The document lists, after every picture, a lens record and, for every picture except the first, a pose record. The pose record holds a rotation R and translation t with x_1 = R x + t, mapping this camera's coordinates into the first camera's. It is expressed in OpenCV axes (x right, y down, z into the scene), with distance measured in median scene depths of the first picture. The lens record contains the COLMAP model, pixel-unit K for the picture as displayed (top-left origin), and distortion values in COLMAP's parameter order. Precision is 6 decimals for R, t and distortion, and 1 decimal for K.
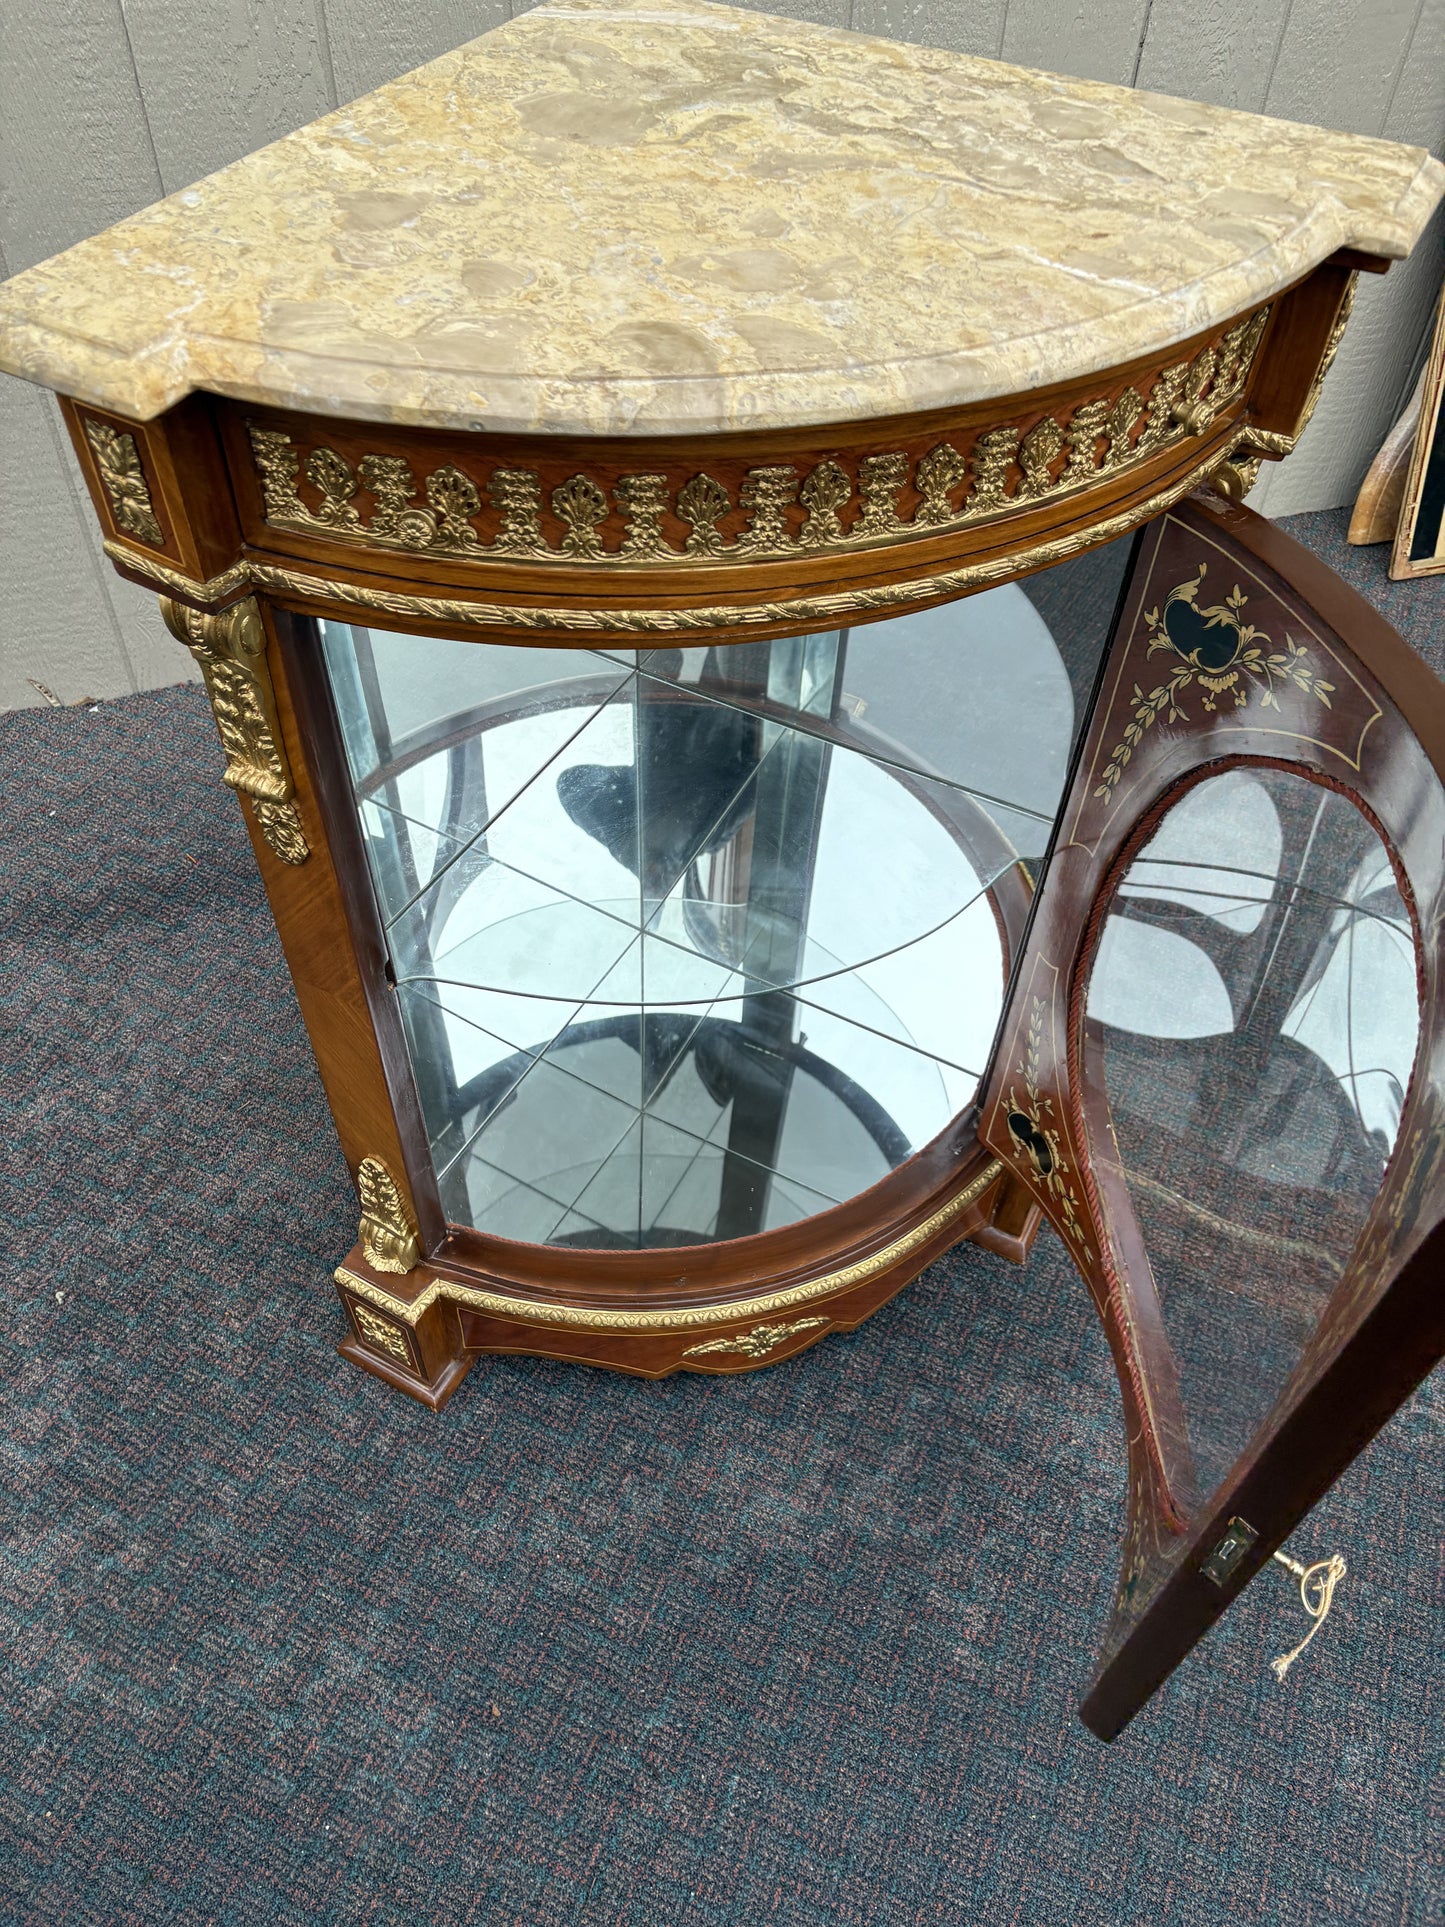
lens RADIAL K [[1474.1, 0, 710.8], [0, 1474.1, 959.2], [0, 0, 1]] dist [0.034238, -0.016562]
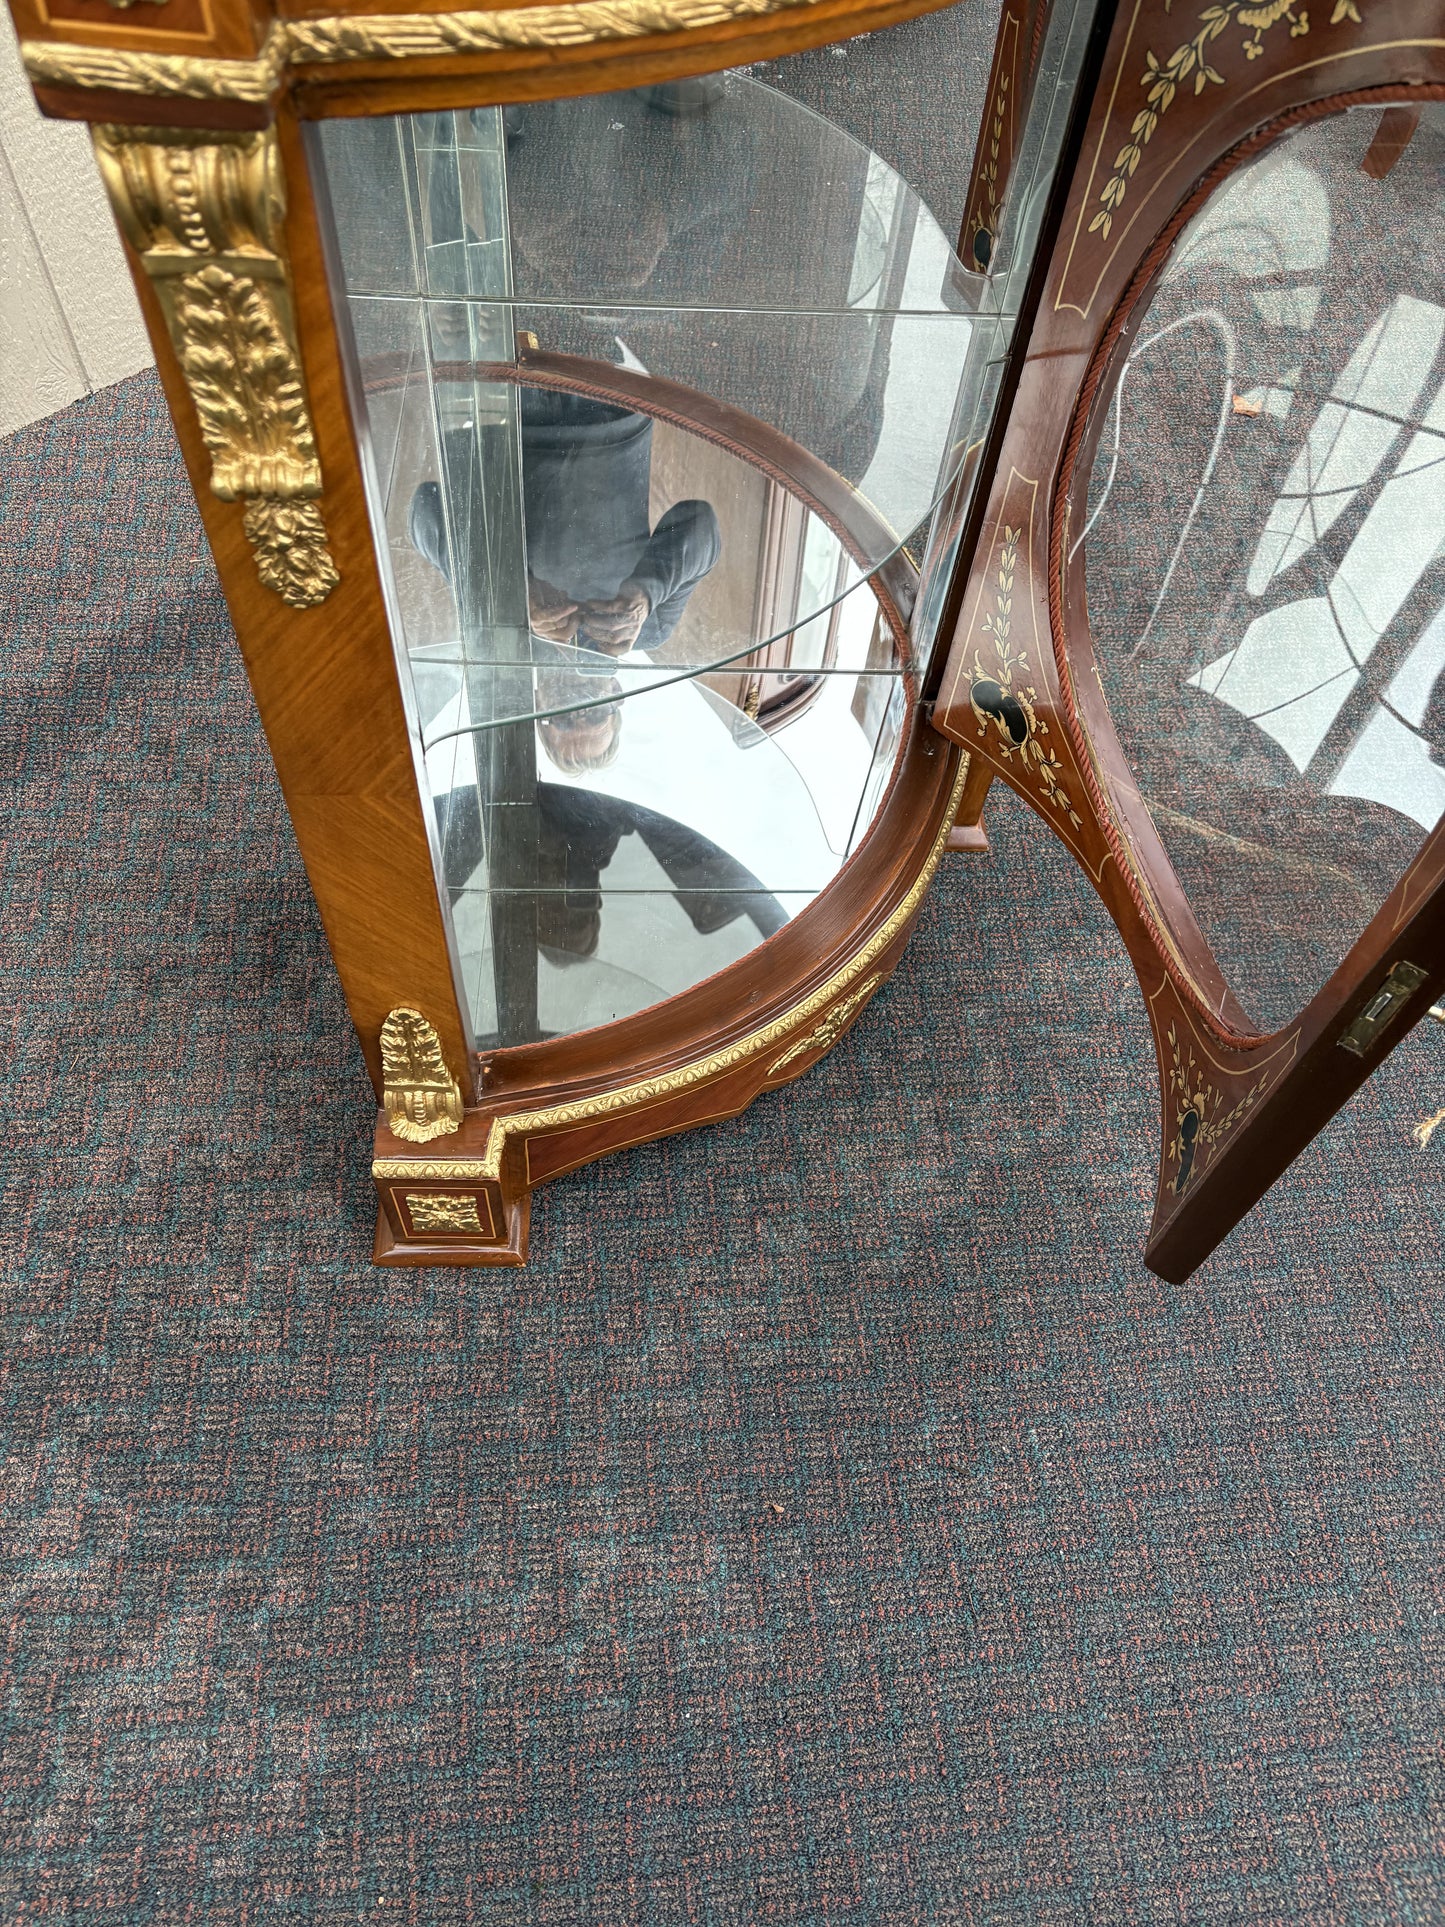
lens RADIAL K [[1474.1, 0, 710.8], [0, 1474.1, 959.2], [0, 0, 1]] dist [0.034238, -0.016562]
pose [[0.864339, -0.411444, 0.289190, -0.389519], [0.358957, 0.907478, 0.218252, 0.000905], [-0.352232, -0.084837, 0.932060, 0.282492]]
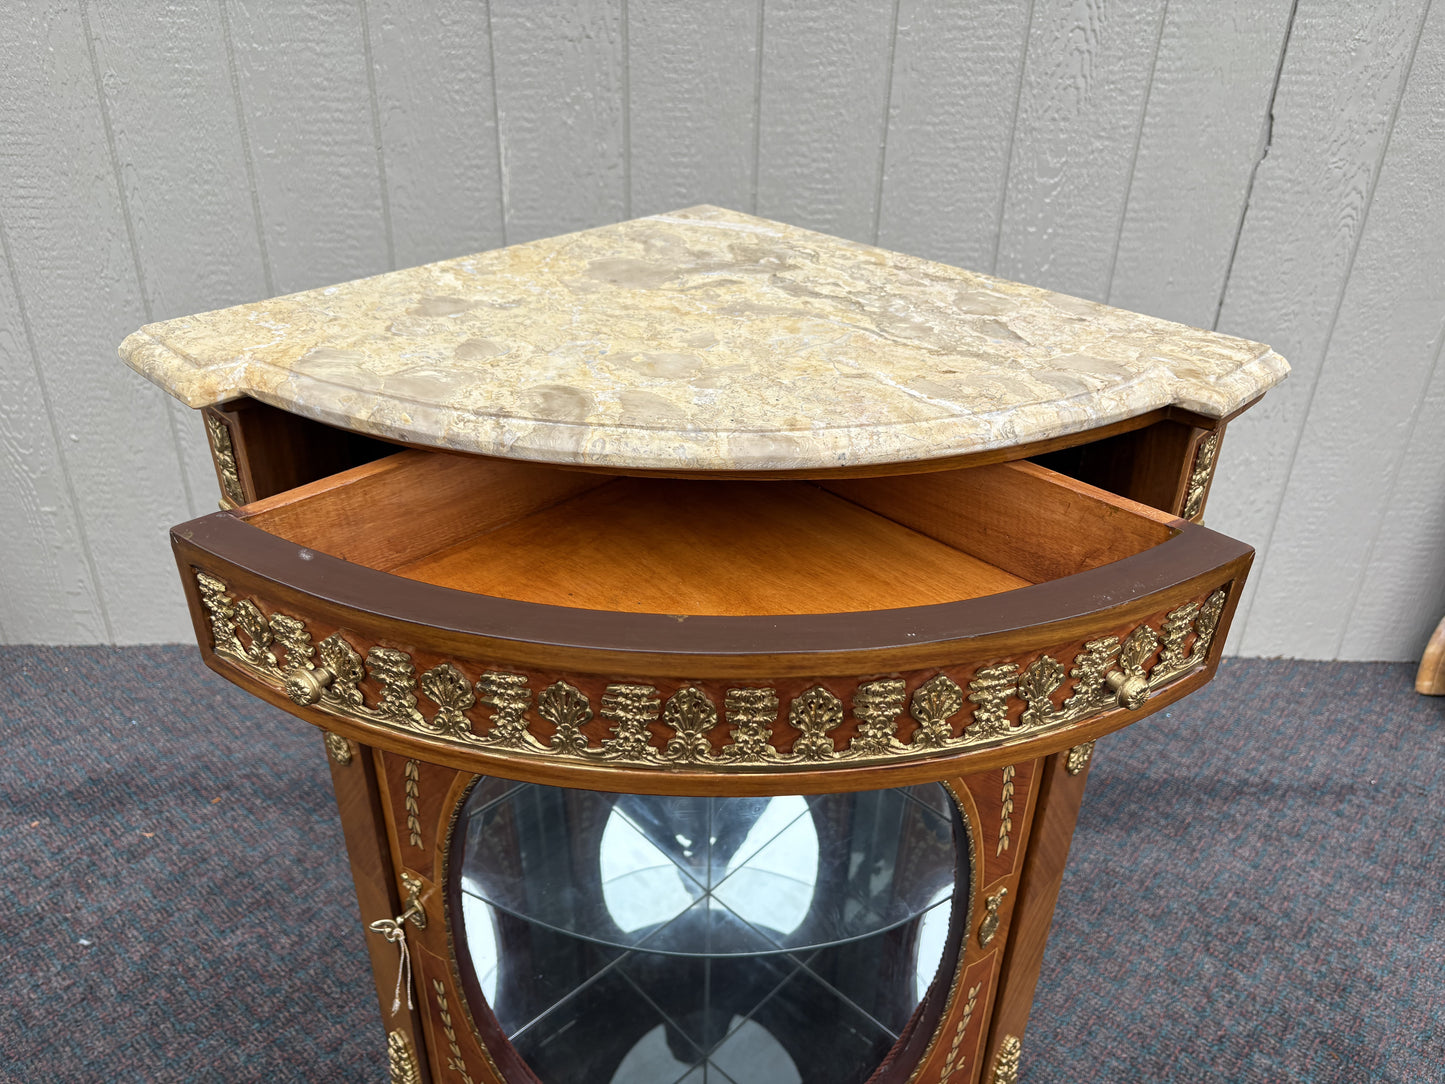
lens RADIAL K [[1112.1, 0, 732.2], [0, 1112.1, 545.5], [0, 0, 1]] dist [0.010139, 0.003688]
pose [[0.963497, 0.133452, -0.232088, 0.242324], [-0.202271, 0.930786, -0.304507, -0.015570], [0.175387, 0.340337, 0.923802, 0.103989]]
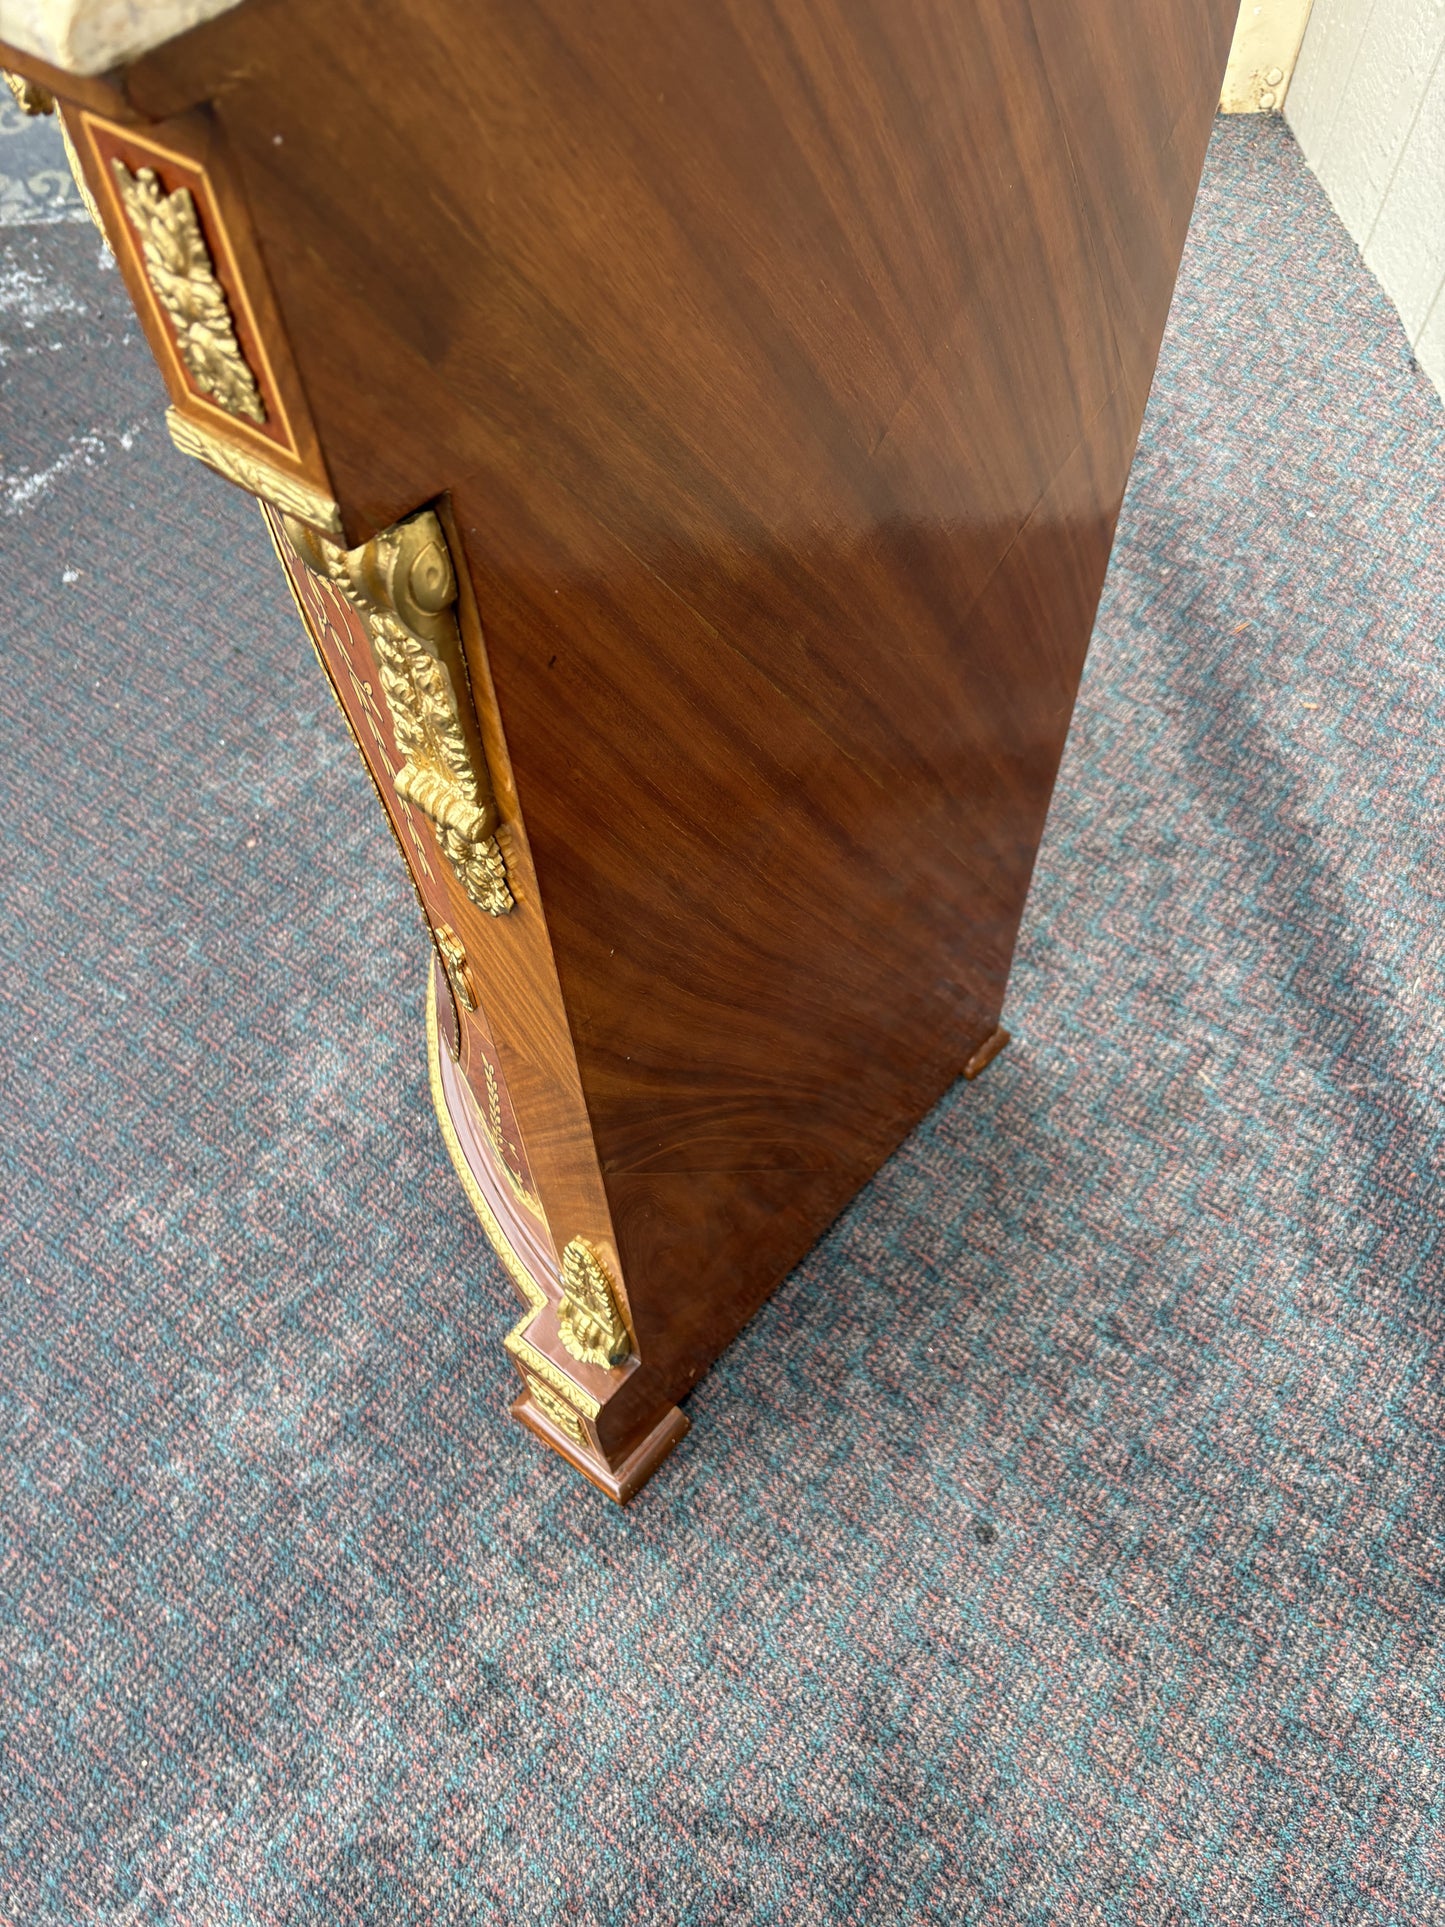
lens RADIAL K [[1483.1, 0, 718.0], [0, 1483.1, 971.0], [0, 0, 1]] dist [0.010139, 0.003688]
pose [[-0.214179, 0.800747, -0.559403, 0.698601], [-0.717624, 0.259535, 0.646264, -0.686622], [0.662679, 0.539857, 0.519048, 0.878095]]
